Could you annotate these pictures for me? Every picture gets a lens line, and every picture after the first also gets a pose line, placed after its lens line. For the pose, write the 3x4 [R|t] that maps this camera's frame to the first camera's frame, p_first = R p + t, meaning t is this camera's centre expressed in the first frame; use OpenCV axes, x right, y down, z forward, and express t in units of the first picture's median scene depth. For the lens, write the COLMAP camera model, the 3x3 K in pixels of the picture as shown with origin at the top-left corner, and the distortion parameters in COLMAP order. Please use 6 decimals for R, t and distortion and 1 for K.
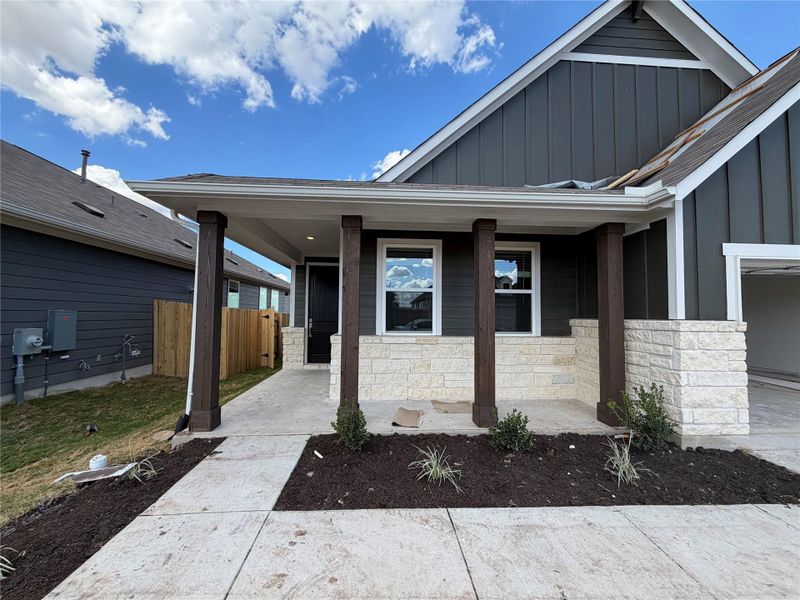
lens RADIAL K [[318.2, 0, 398.8], [0, 318.2, 300.1], [0, 0, 1]] dist [0.000780, 0.000676]
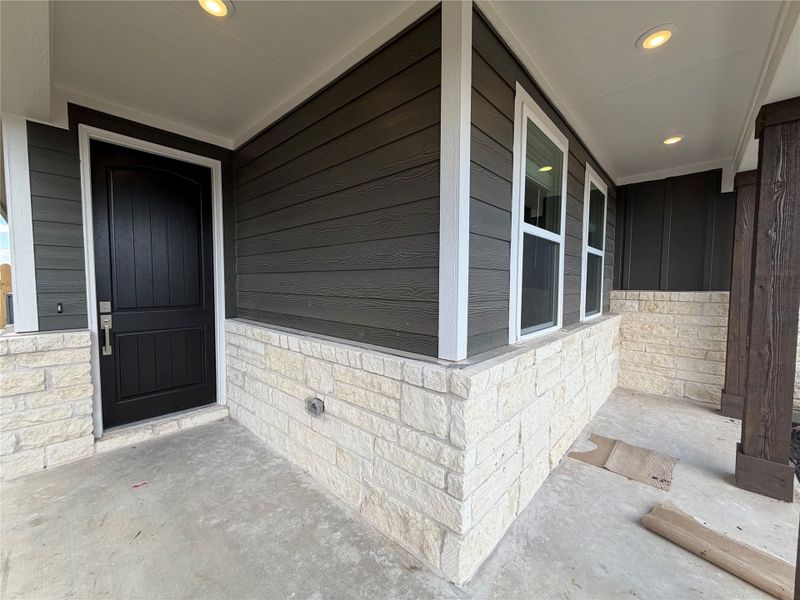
lens RADIAL K [[318.2, 0, 399.5], [0, 318.2, 300.3], [0, 0, 1]] dist [0.000780, 0.000676]
pose [[0.729097, -0.038294, 0.683338, -0.282240], [-0.026893, 0.996059, 0.084513, 0.019999], [-0.683882, -0.079995, 0.725194, 0.542077]]
